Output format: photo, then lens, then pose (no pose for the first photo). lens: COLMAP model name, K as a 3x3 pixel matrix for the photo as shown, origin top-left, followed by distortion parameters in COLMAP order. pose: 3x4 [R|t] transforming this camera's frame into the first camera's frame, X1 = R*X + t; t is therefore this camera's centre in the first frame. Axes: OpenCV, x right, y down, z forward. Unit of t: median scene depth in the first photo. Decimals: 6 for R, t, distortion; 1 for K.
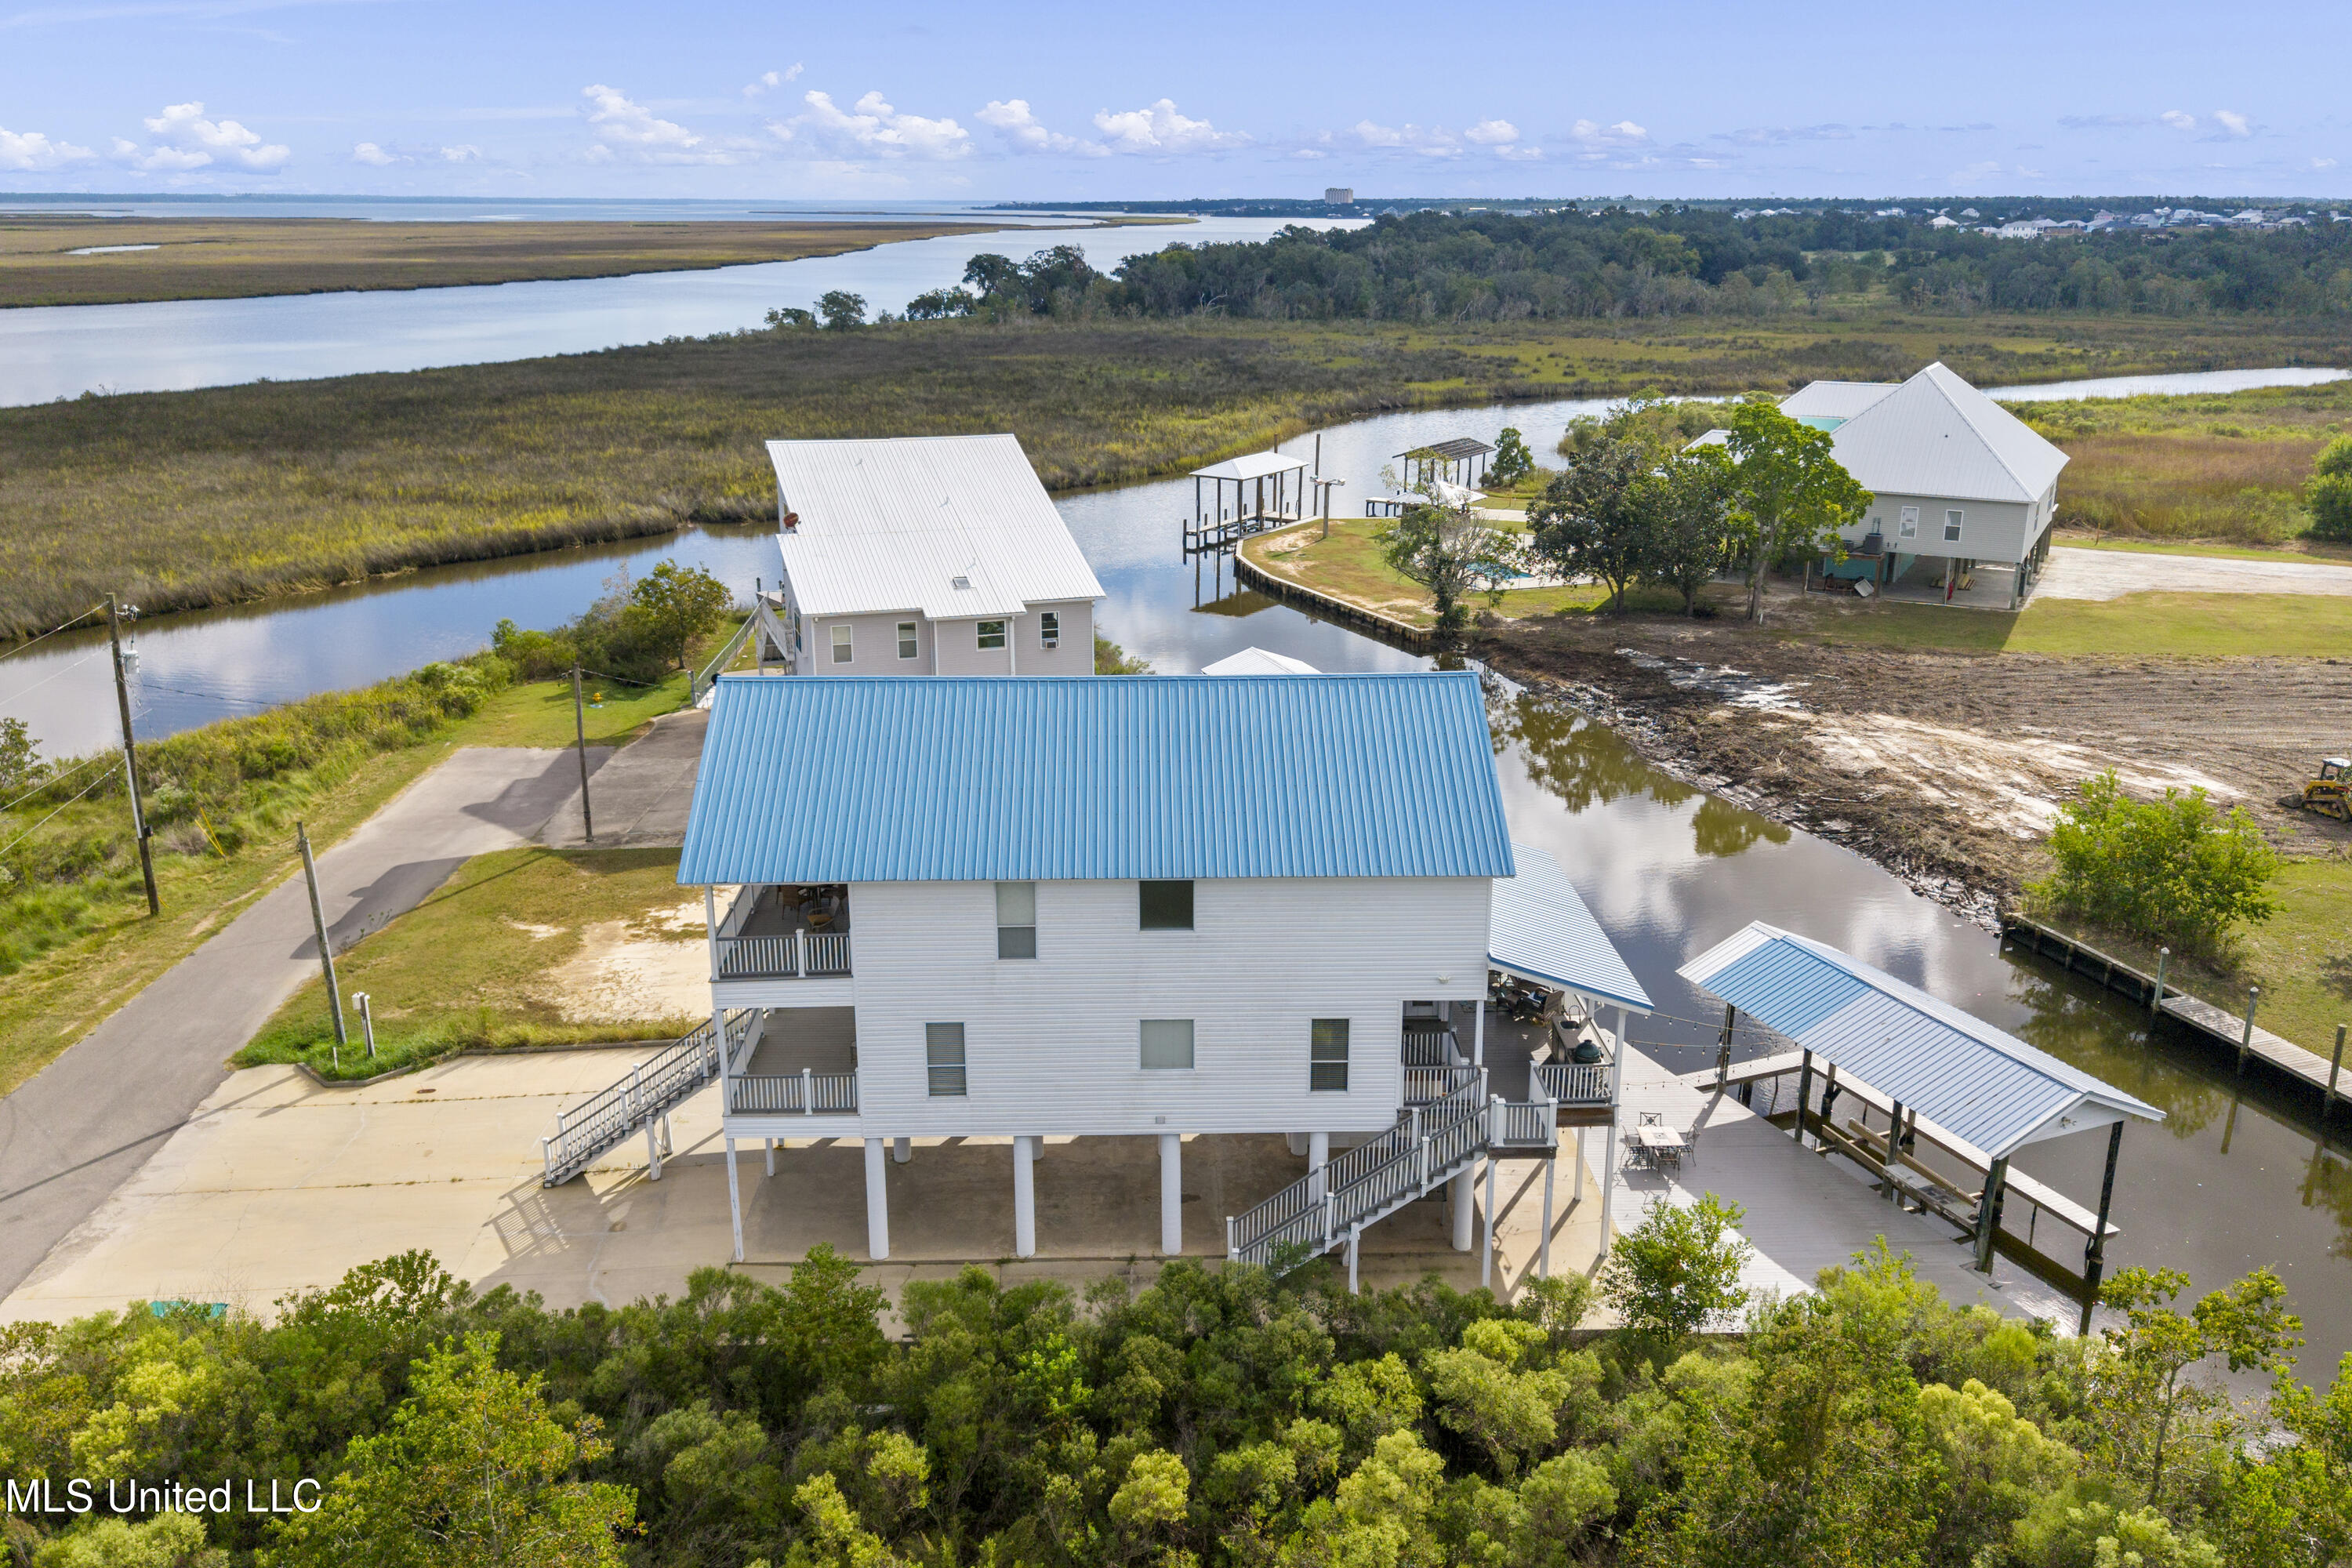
lens RADIAL K [[1810.5, 0, 1176.0], [0, 1810.5, 784.0], [0, 0, 1]] dist [0.007368, -0.012434]
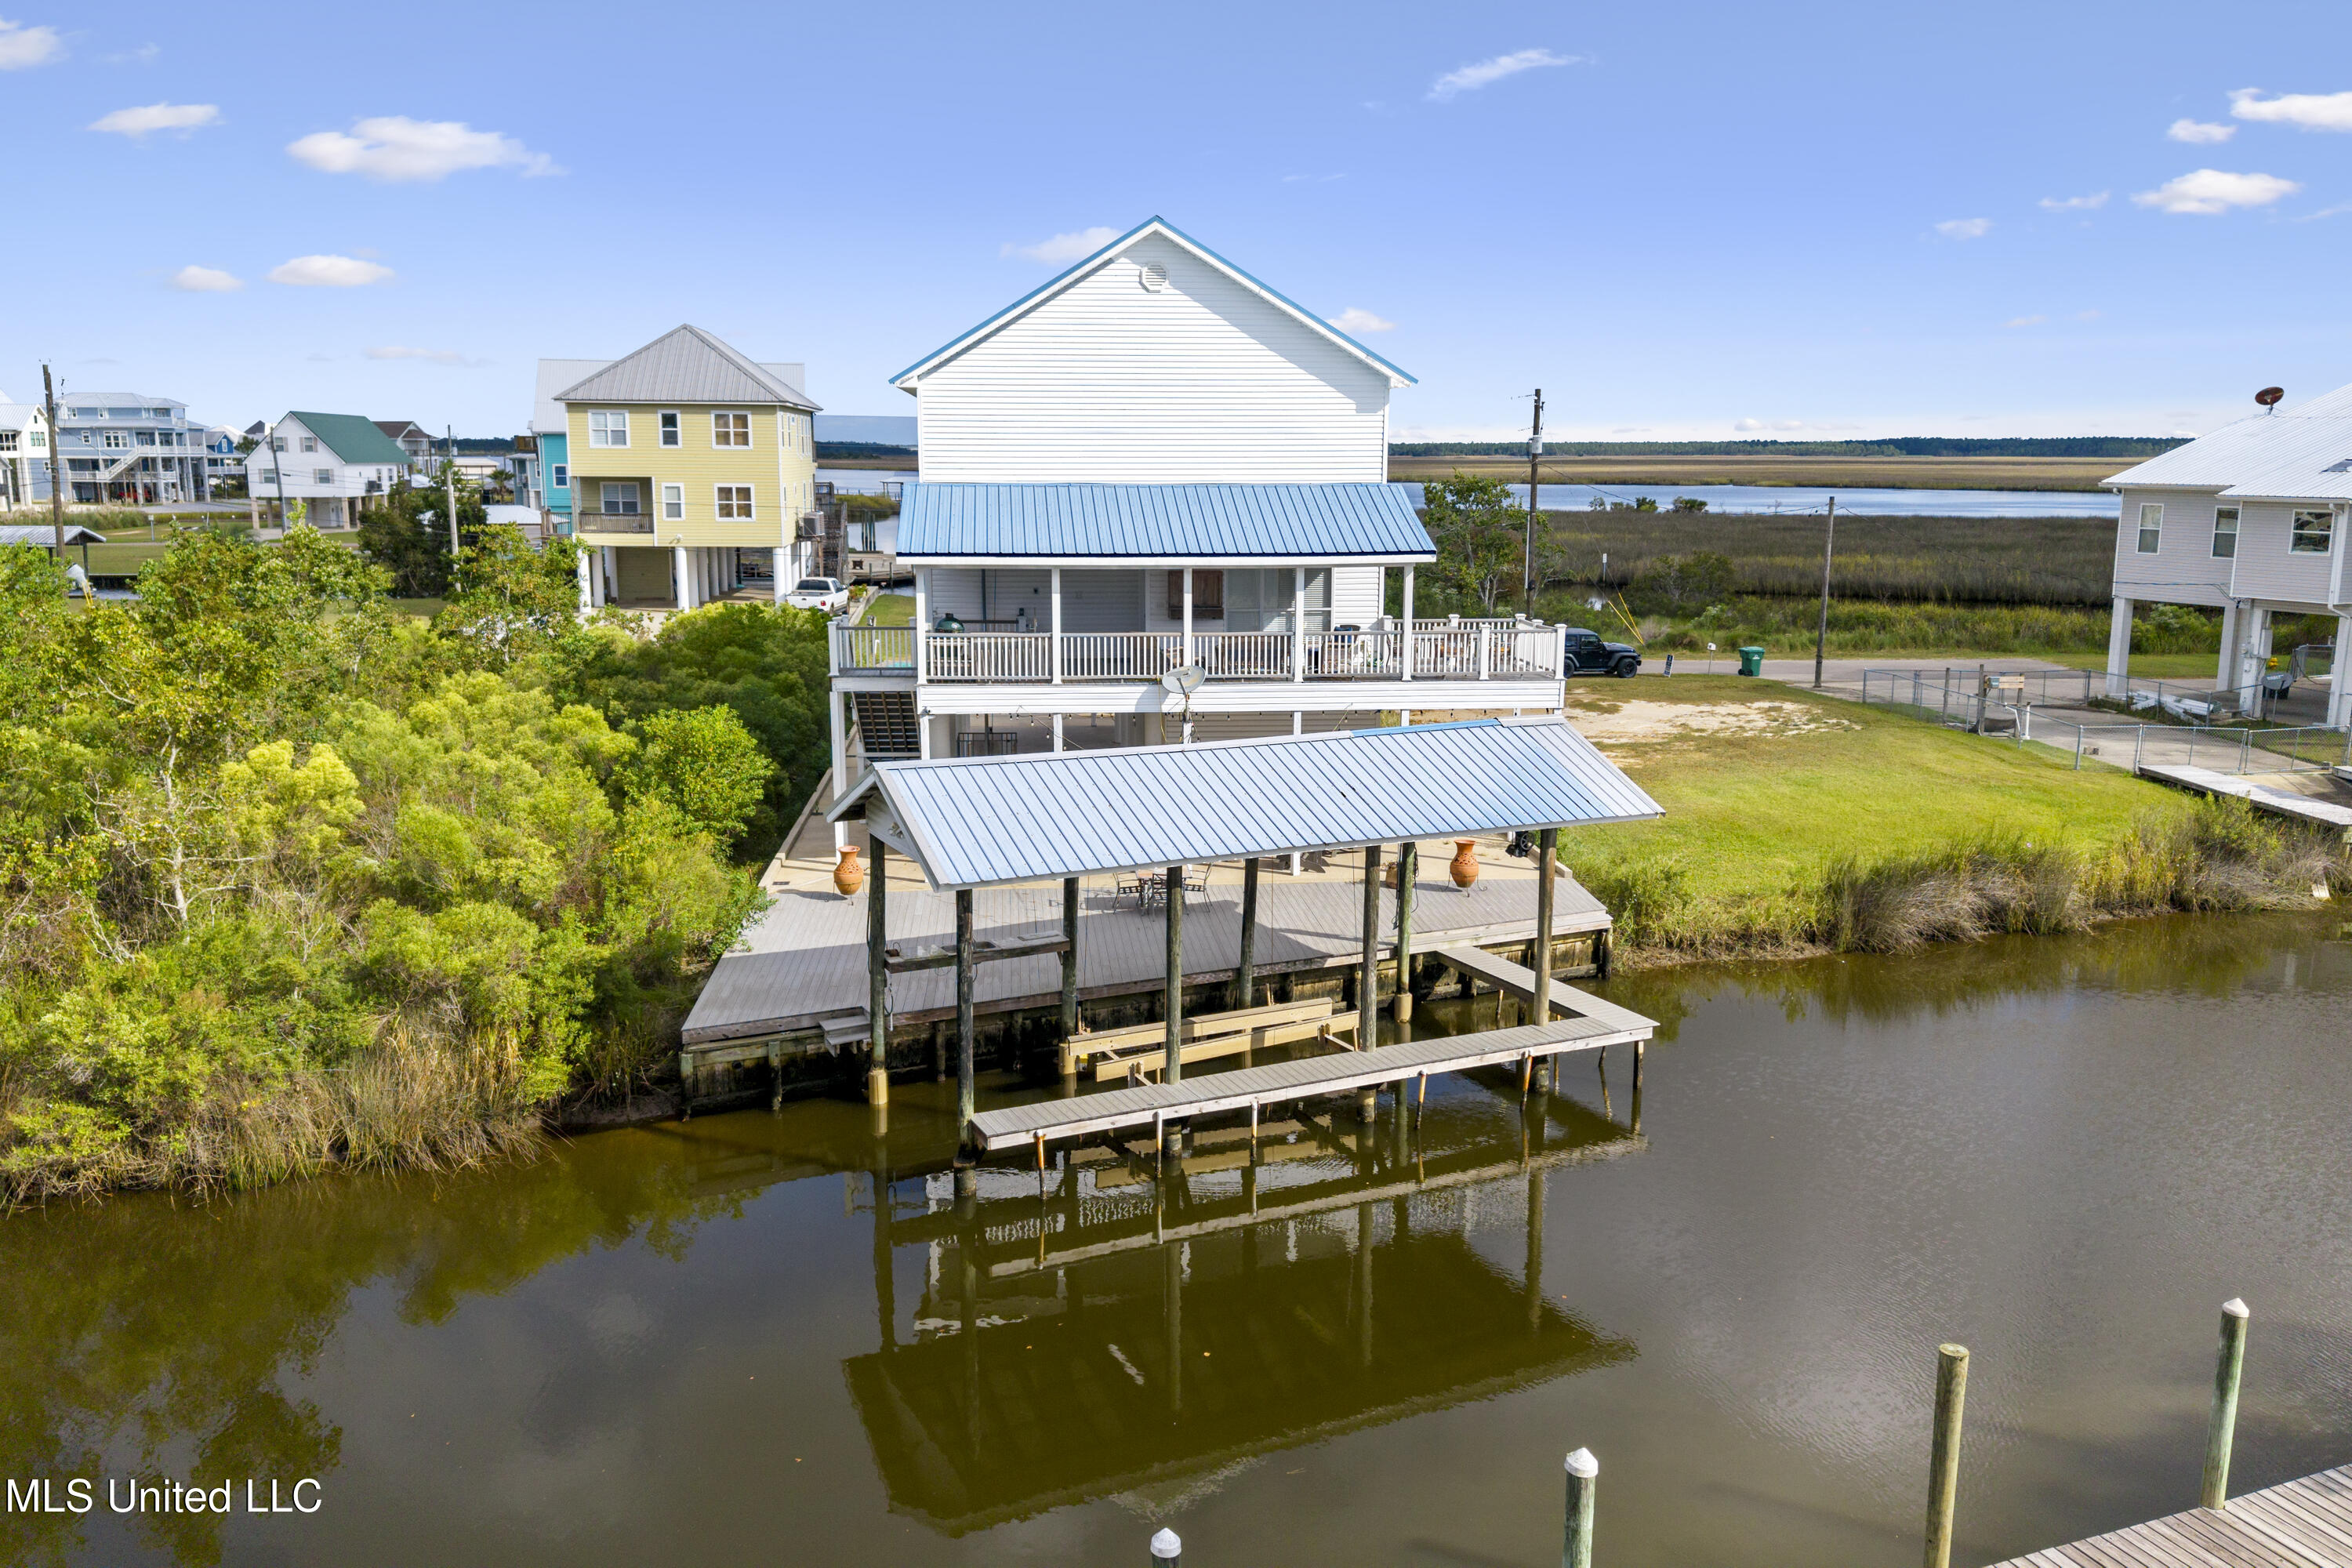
lens RADIAL K [[1831.1, 0, 1176.0], [0, 1831.1, 784.0], [0, 0, 1]] dist [0.002092, -0.000671]
pose [[0.059169, 0.178469, -0.982165, 0.705046], [-0.300465, 0.941447, 0.152969, 0.036879], [0.951956, 0.286055, 0.109328, 0.681853]]
